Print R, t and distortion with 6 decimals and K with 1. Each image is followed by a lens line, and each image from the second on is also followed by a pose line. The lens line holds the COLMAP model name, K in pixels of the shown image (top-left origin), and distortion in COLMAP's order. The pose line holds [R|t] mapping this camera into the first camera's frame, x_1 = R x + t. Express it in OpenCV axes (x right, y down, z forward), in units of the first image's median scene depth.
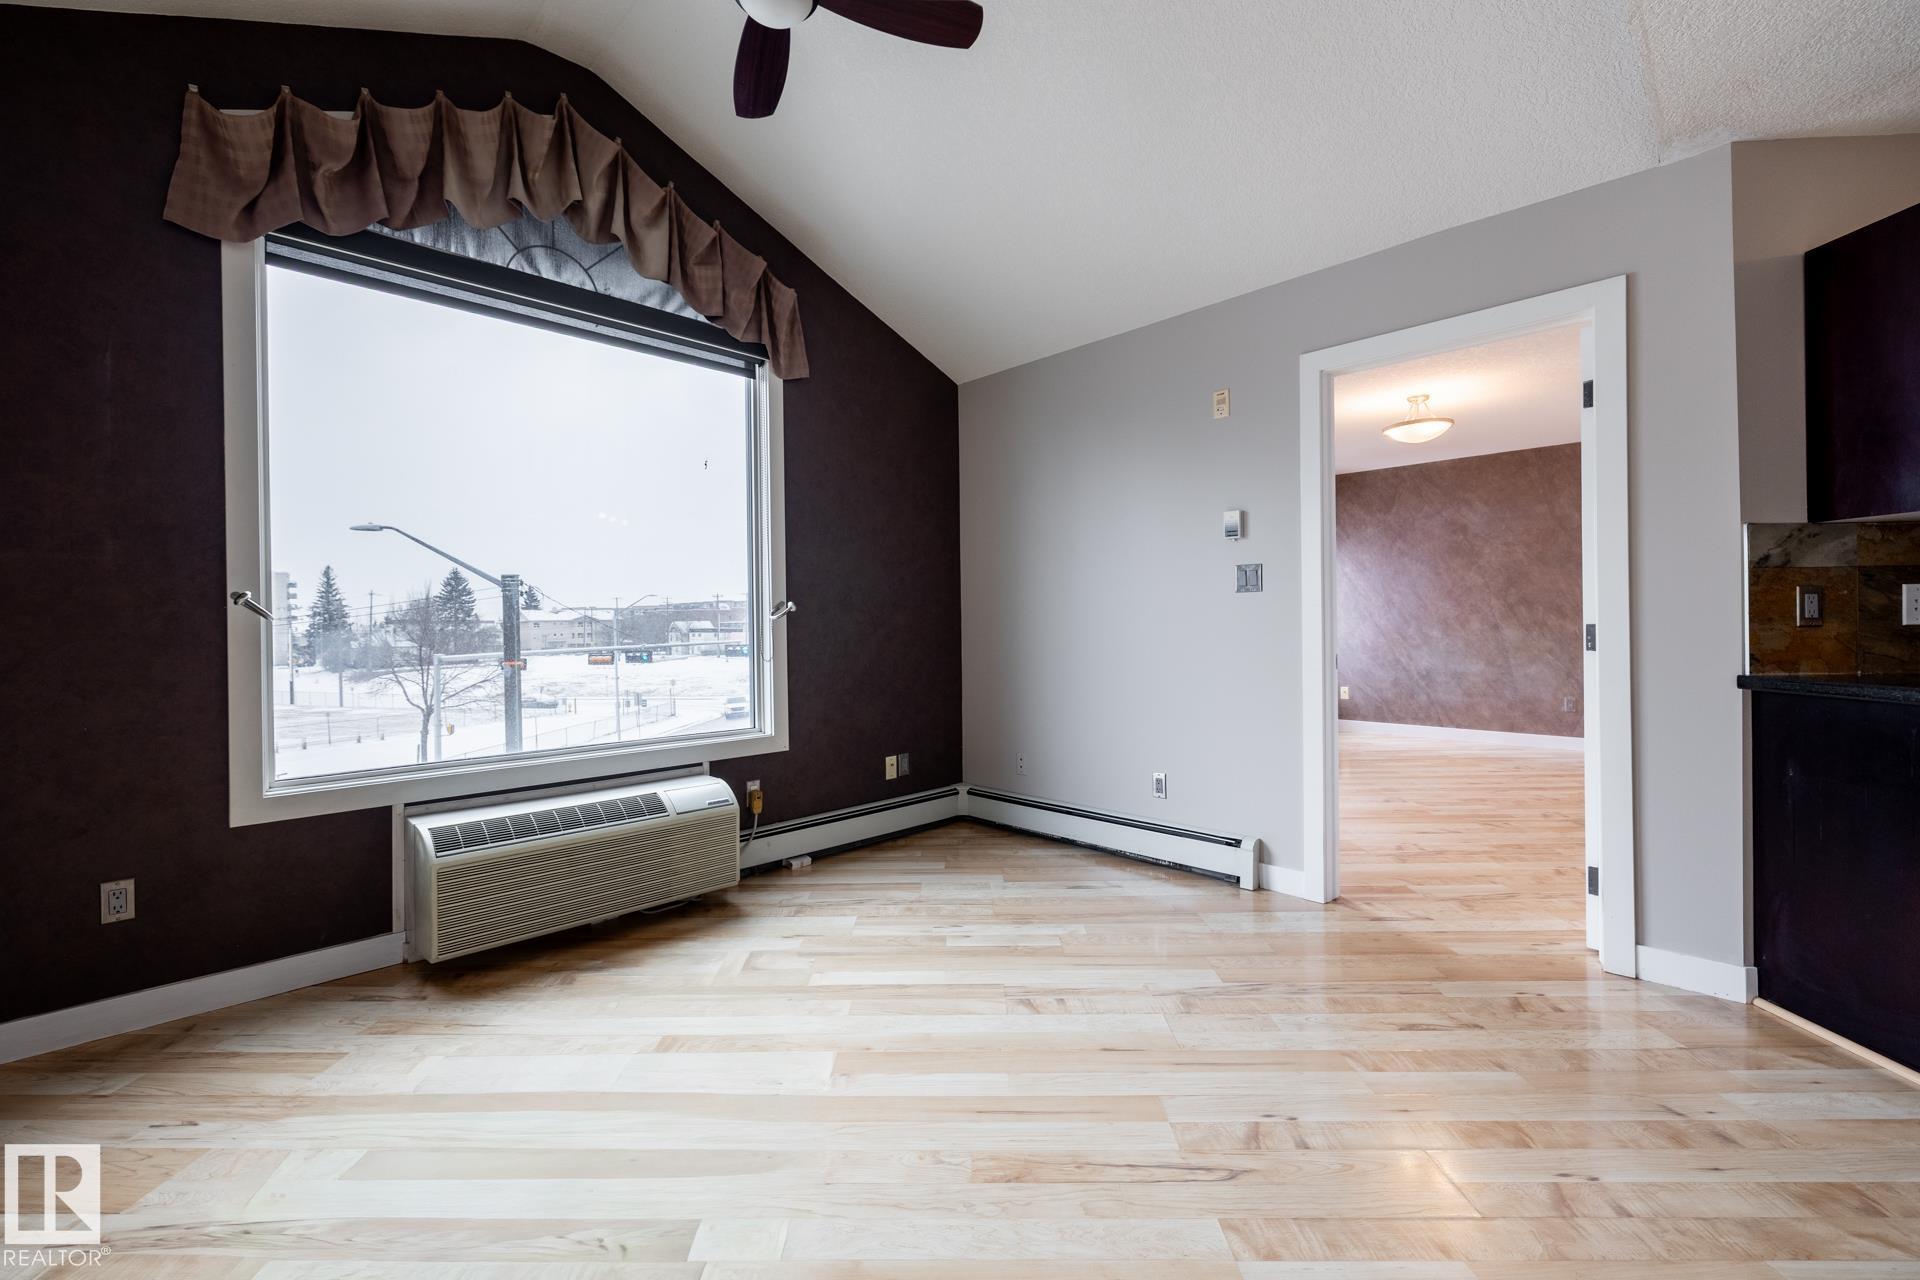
lens RADIAL K [[799.7, 0, 945.9], [0, 799.7, 626.9], [0, 0, 1]] dist [-0.002599, 0.000097]
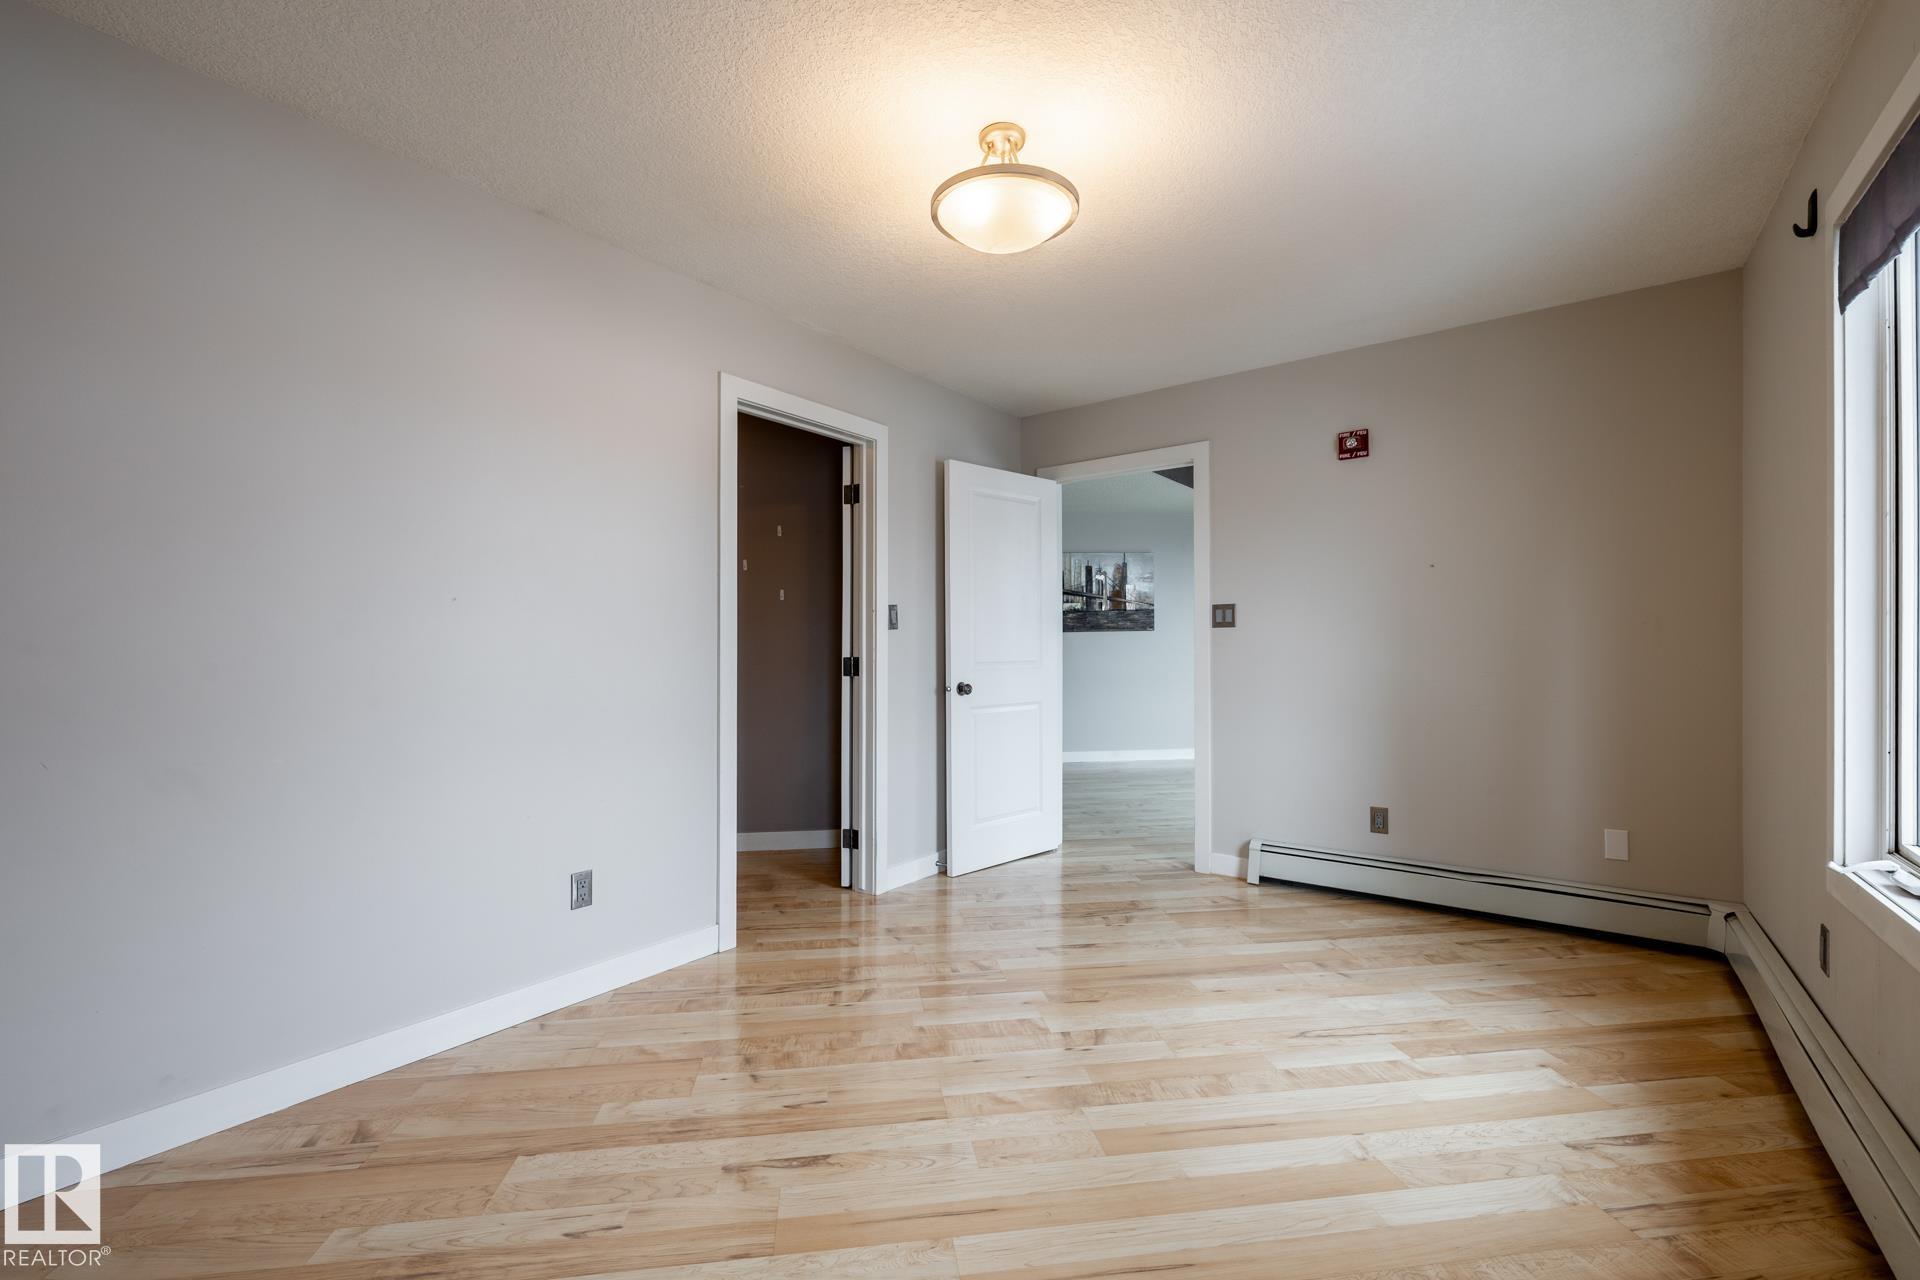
lens RADIAL K [[812.4, 0, 948.2], [0, 812.4, 644.7], [0, 0, 1]] dist [-0.000597, 0.000199]
pose [[-0.987353, 0.021474, -0.157073, 1.096001], [0.021091, 0.999769, 0.004103, -0.033814], [0.157125, 0.000739, -0.987578, 2.255356]]
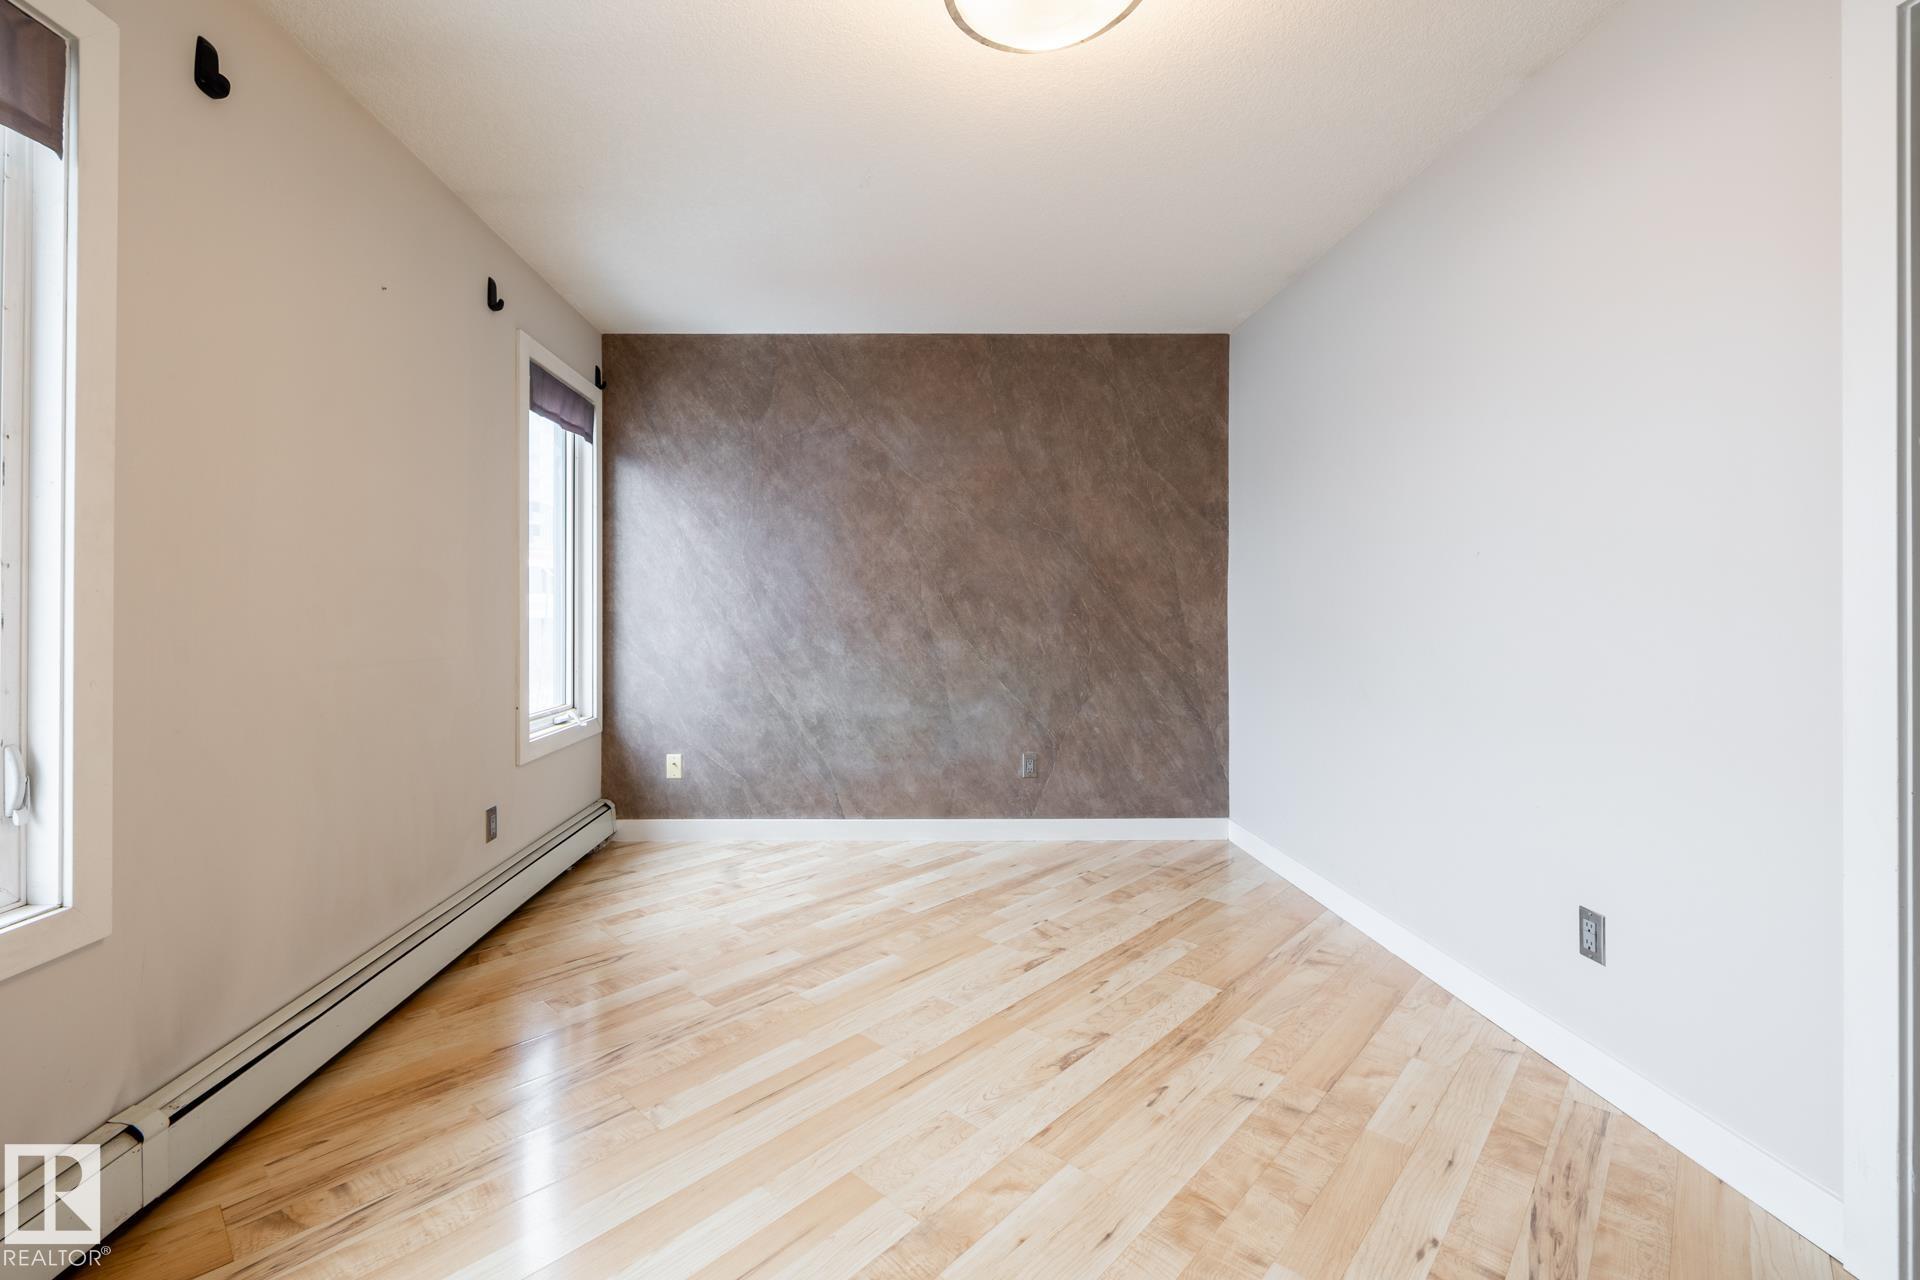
lens RADIAL K [[817.3, 0, 899.4], [0, 817.3, 602.9], [0, 0, 1]] dist [-0.001181, -0.000035]
pose [[0.689506, 0.024350, 0.723871, 0.540378], [-0.003939, 0.999546, -0.029871, -0.013793], [-0.724270, 0.017745, 0.689288, 1.320255]]
